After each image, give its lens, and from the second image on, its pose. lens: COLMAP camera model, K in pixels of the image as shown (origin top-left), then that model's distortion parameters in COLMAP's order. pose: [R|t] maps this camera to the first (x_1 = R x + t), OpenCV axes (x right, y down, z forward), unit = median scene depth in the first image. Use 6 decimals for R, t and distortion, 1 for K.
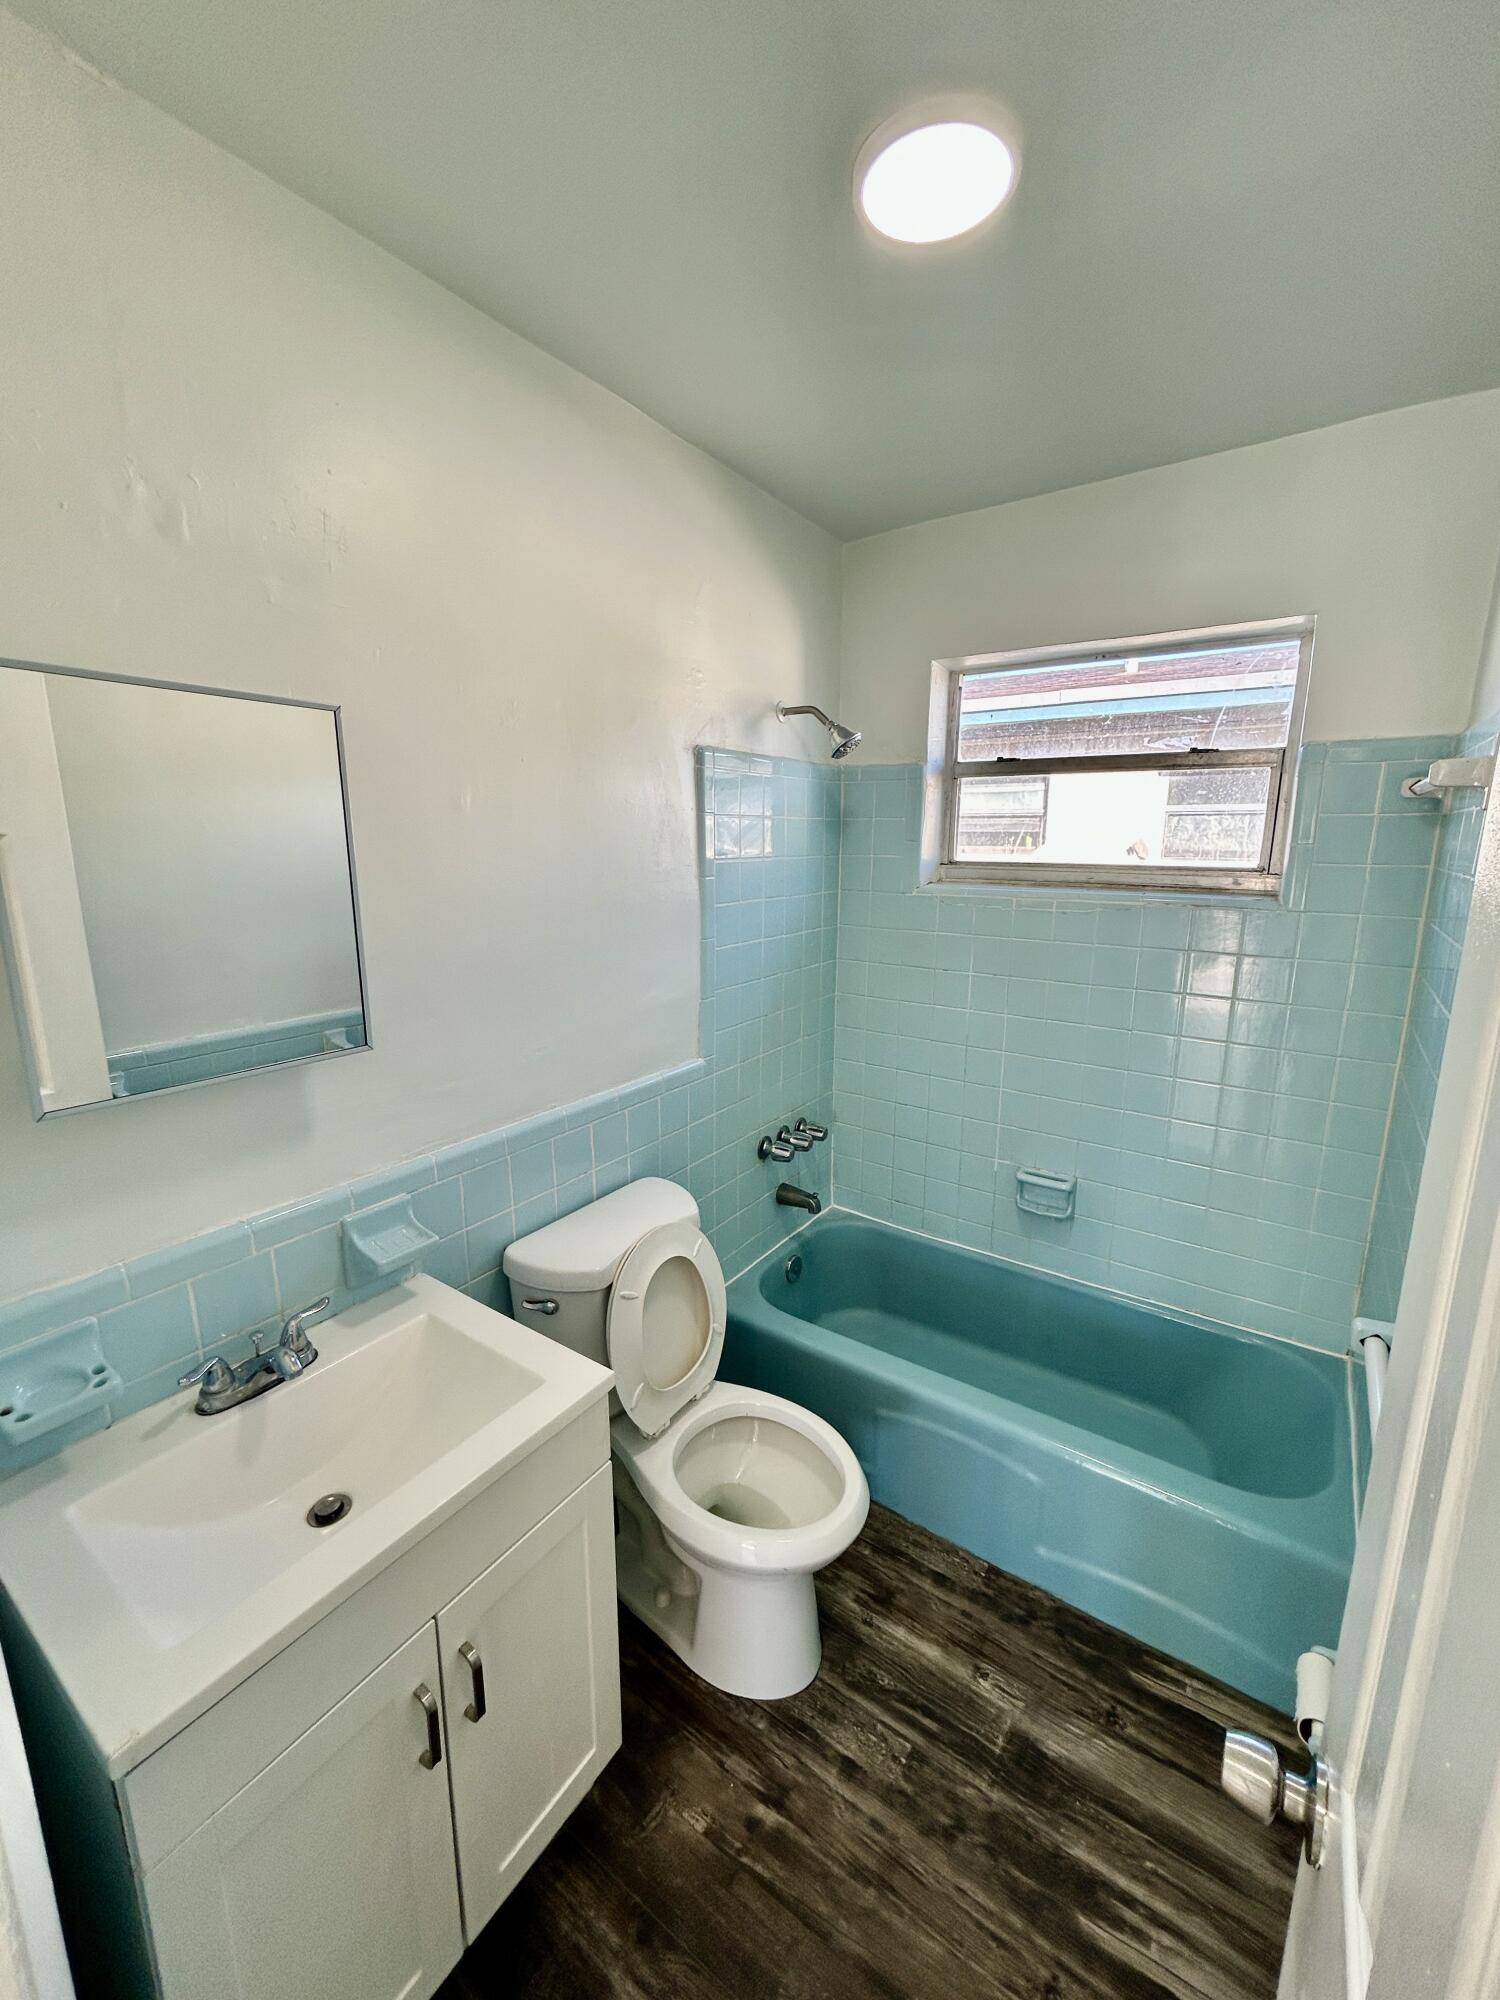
lens RADIAL K [[807.6, 0, 748.8], [0, 807.6, 997.2], [0, 0, 1]] dist [0.004210, -0.000896]
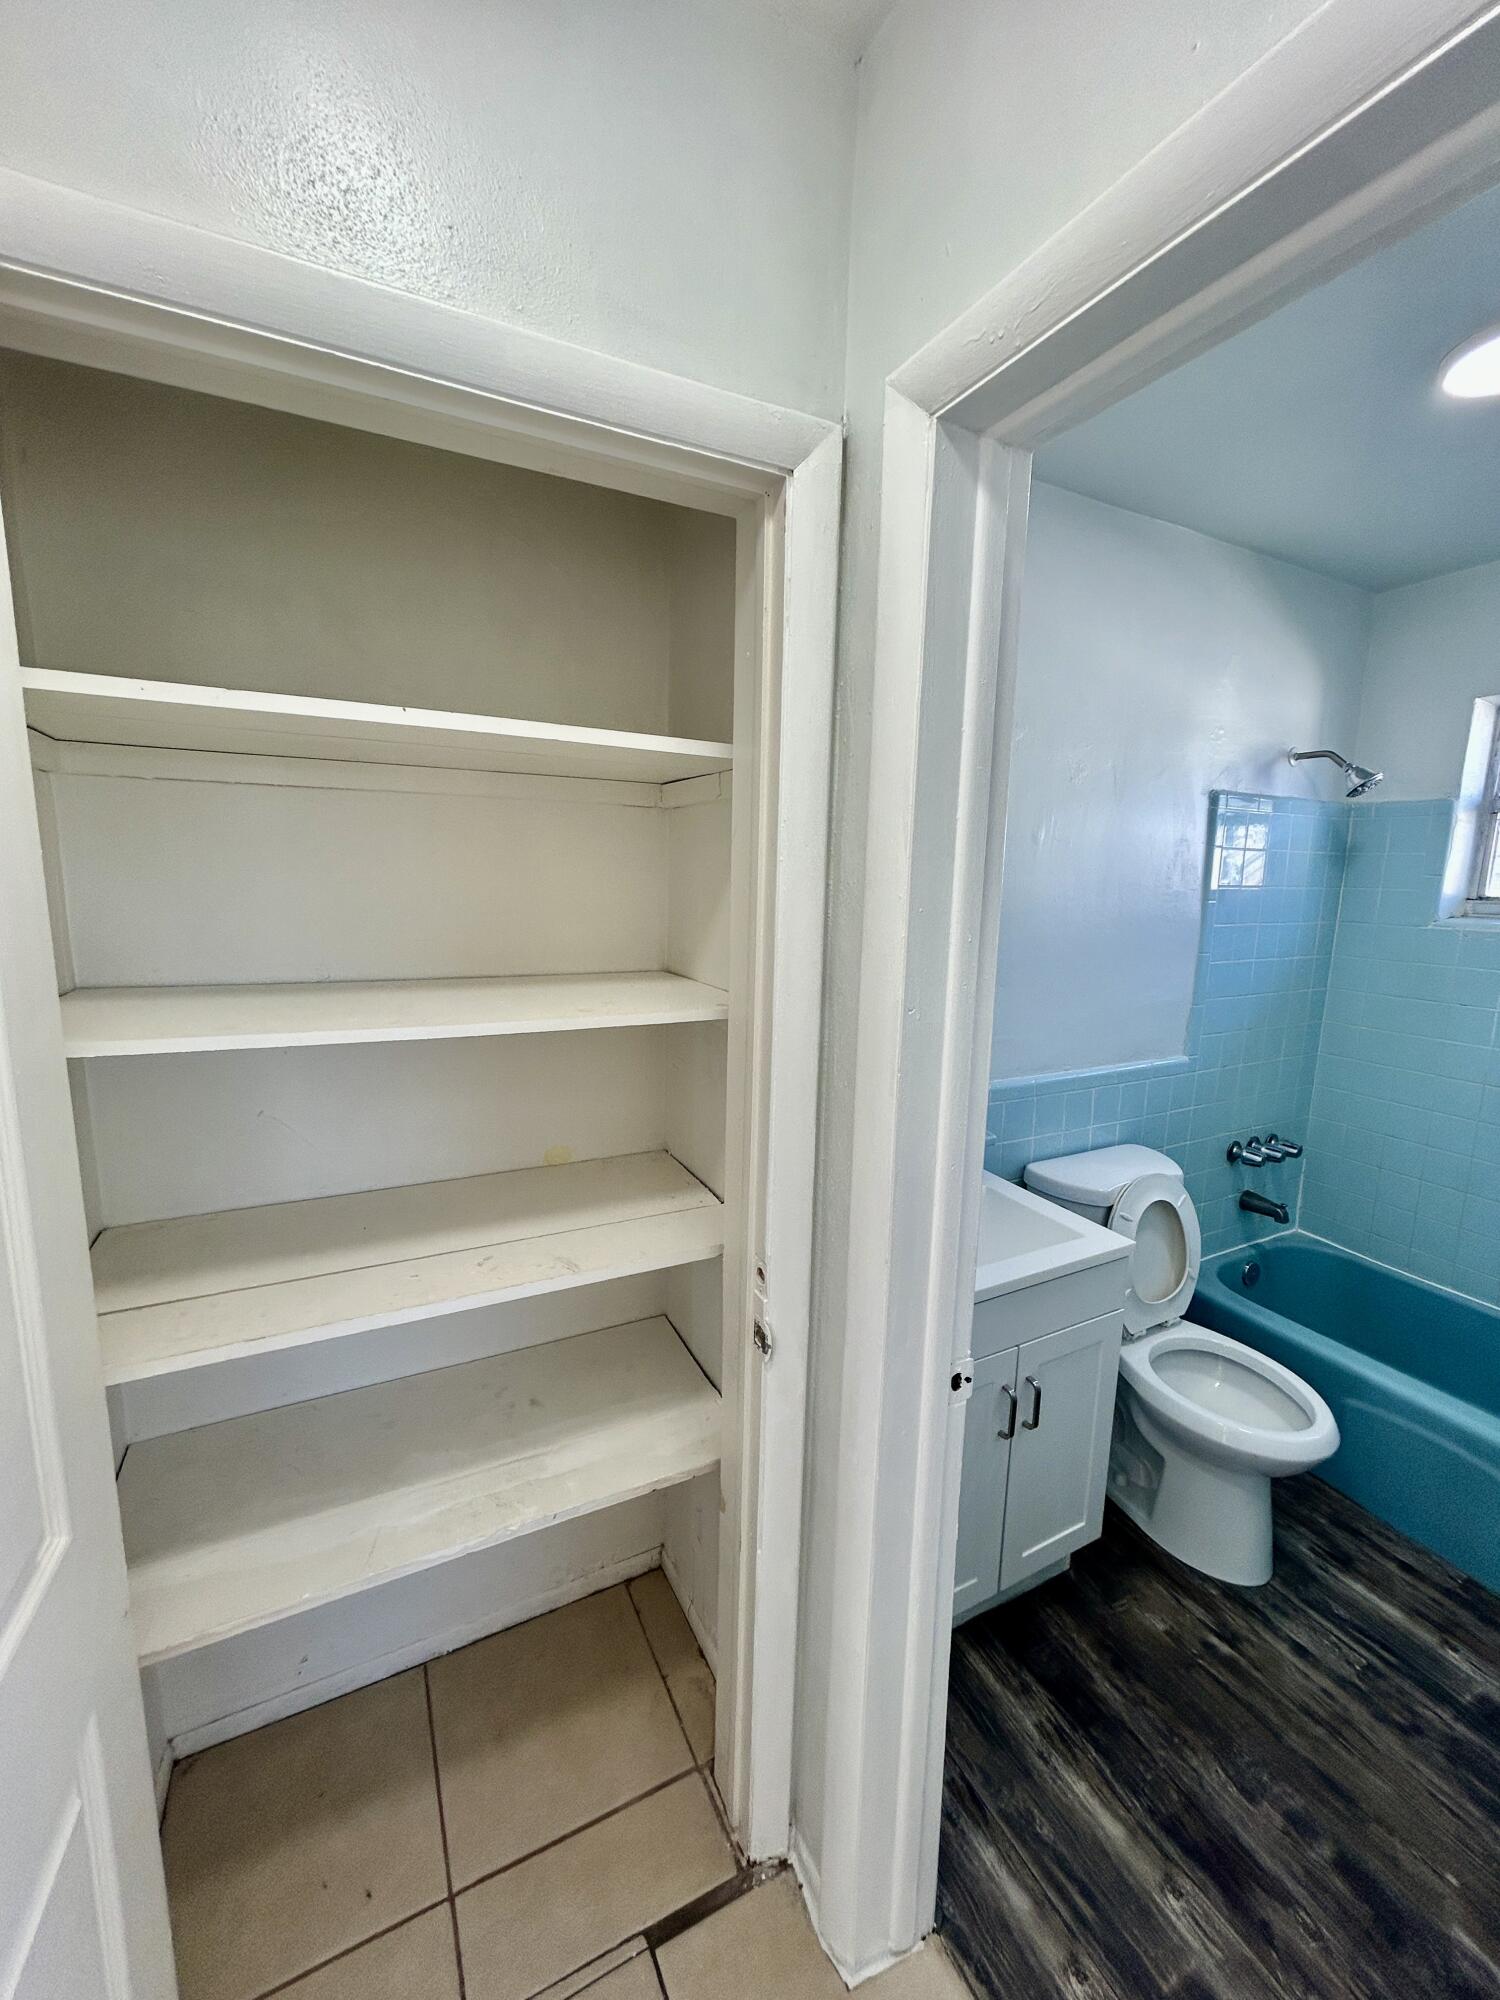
lens RADIAL K [[807.6, 0, 752.3], [0, 807.6, 991.8], [0, 0, 1]] dist [0.004210, -0.000896]
pose [[0.884527, 0.088731, -0.457972, -0.100353], [-0.110760, 0.993617, -0.021409, 0.091400], [0.453149, 0.069662, 0.888709, -0.375807]]
